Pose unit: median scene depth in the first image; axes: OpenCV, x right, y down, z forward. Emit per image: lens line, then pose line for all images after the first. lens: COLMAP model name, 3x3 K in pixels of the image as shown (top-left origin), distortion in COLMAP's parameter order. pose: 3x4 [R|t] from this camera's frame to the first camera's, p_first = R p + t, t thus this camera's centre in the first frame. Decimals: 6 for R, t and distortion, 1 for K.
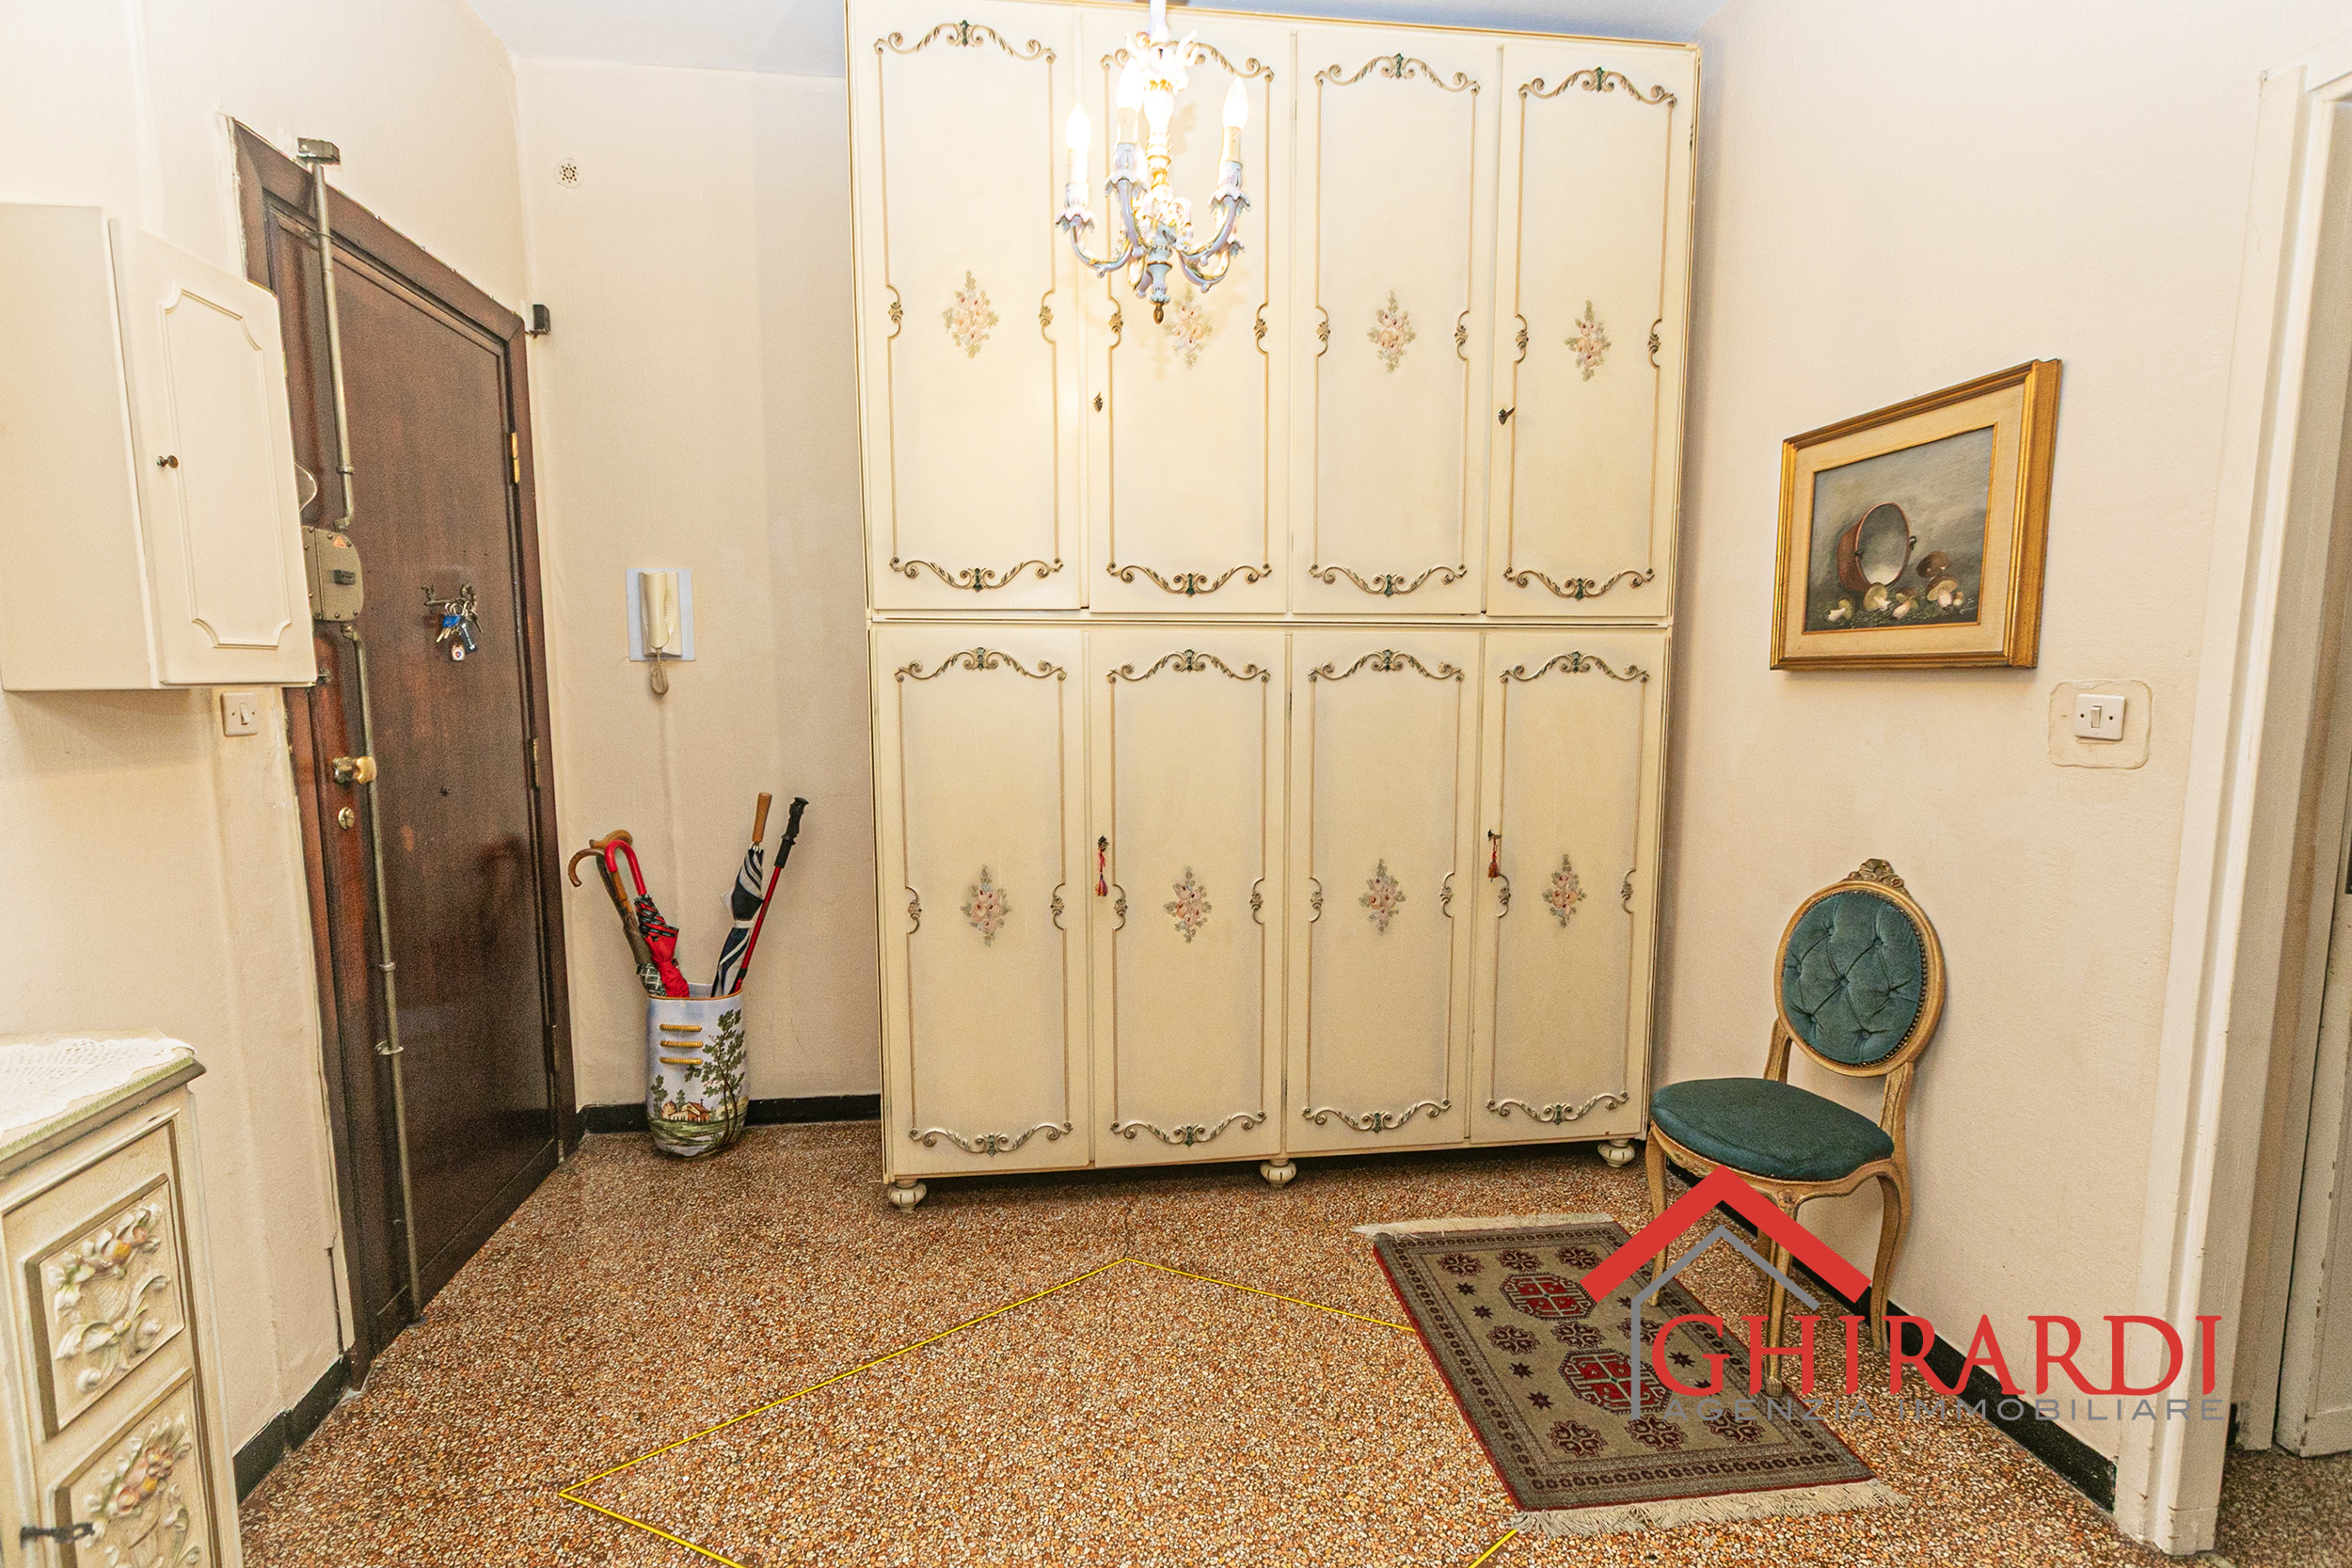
lens RADIAL K [[1054.1, 0, 1171.4], [0, 1054.1, 783.8], [0, 0, 1]] dist [0.001508, 0.000202]
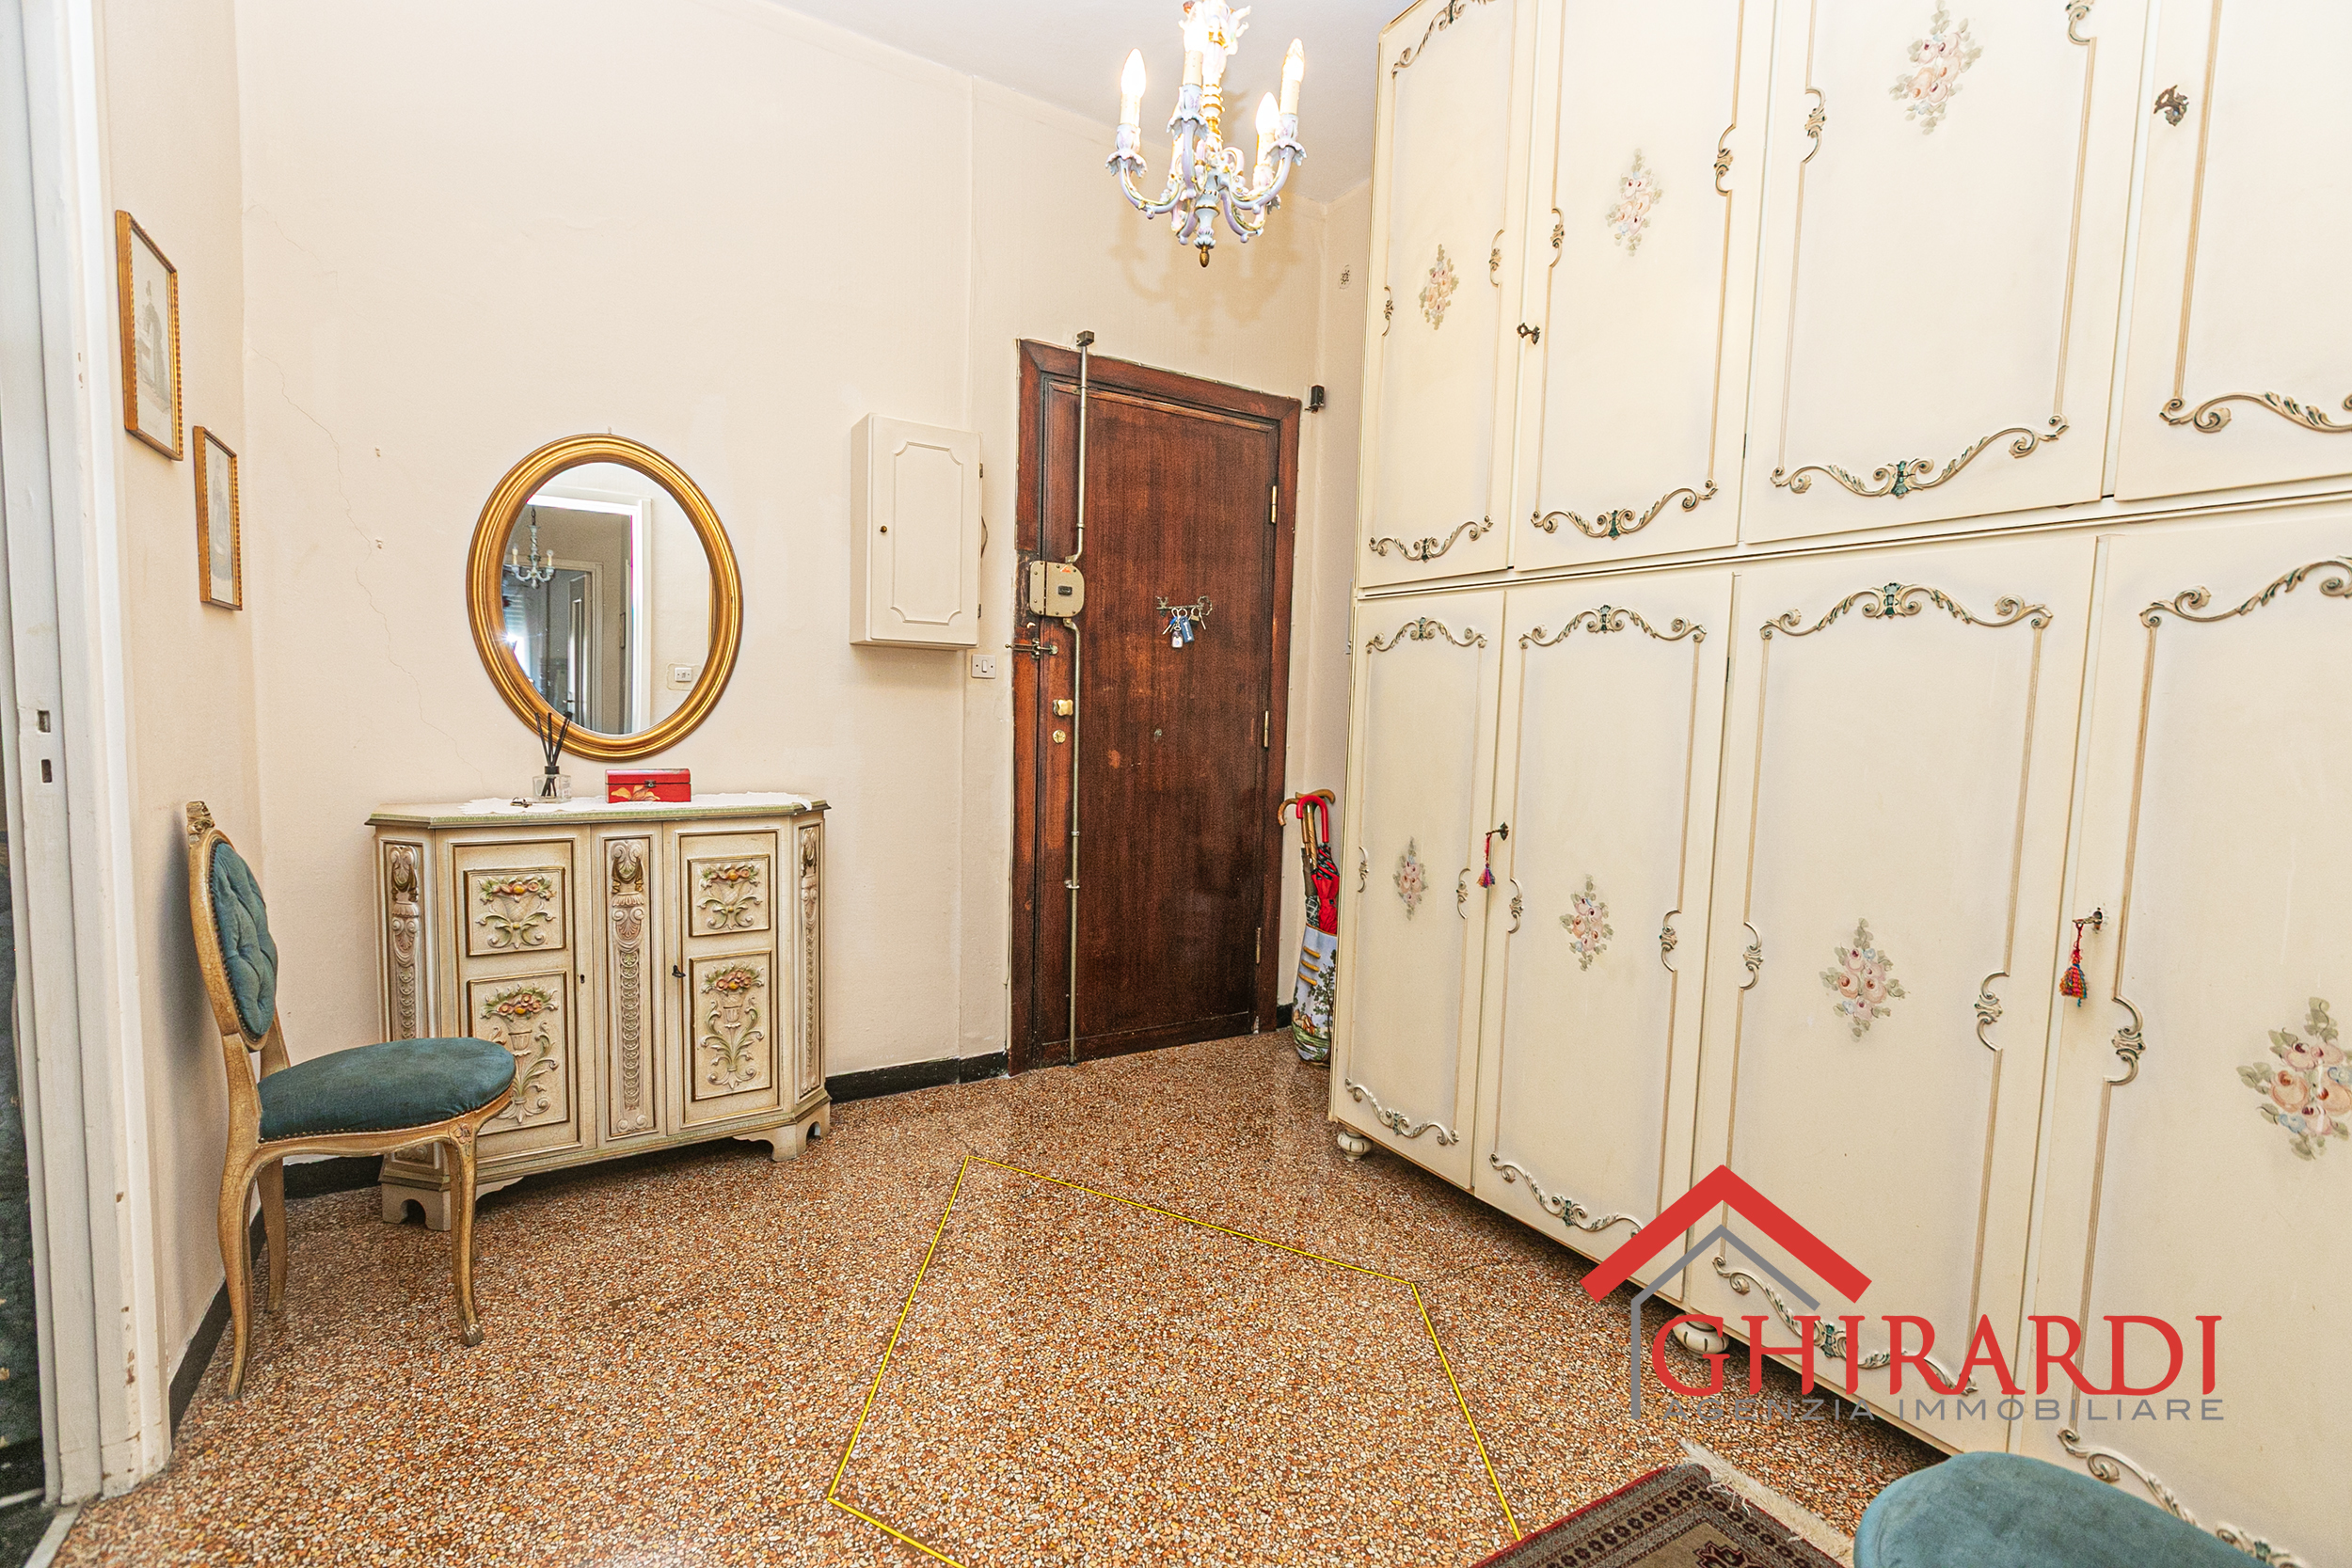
lens RADIAL K [[1033.0, 0, 1179.3], [0, 1033.0, 780.2], [0, 0, 1]] dist [0.013809, -0.000259]
pose [[0.423043, 0.078986, -0.902660, 0.602876], [-0.126810, 0.991550, 0.027333, 0.025115], [0.897192, 0.102903, 0.429485, 0.379204]]
